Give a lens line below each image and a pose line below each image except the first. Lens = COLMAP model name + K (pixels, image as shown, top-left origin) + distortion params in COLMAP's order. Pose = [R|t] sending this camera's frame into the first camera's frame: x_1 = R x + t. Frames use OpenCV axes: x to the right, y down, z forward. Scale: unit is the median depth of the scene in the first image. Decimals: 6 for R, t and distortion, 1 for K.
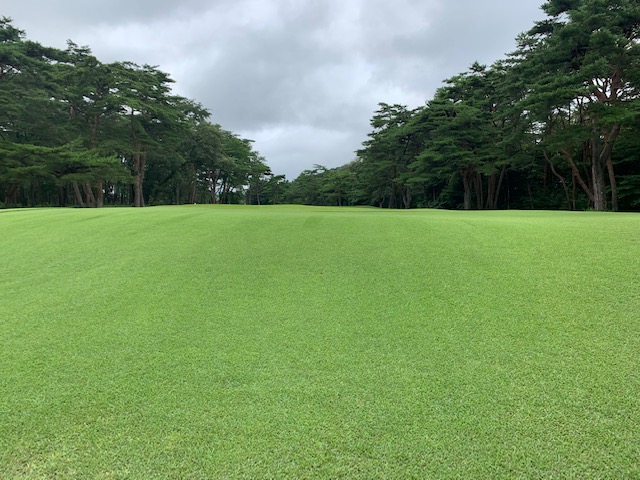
lens RADIAL K [[482.9, 0, 320.0], [0, 482.9, 240.0], [0, 0, 1]] dist [-0.000833, -0.001753]
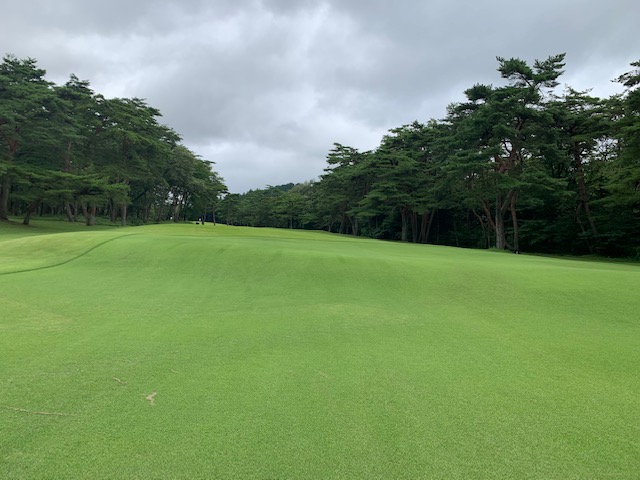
lens RADIAL K [[478.2, 0, 300.5], [0, 478.2, 238.1], [0, 0, 1]] dist [0.006227, -0.000241]
pose [[0.995301, 0.050567, 0.082580, -0.055033], [-0.047514, 0.998127, -0.038522, -0.006755], [-0.084374, 0.034417, 0.995840, -0.179945]]
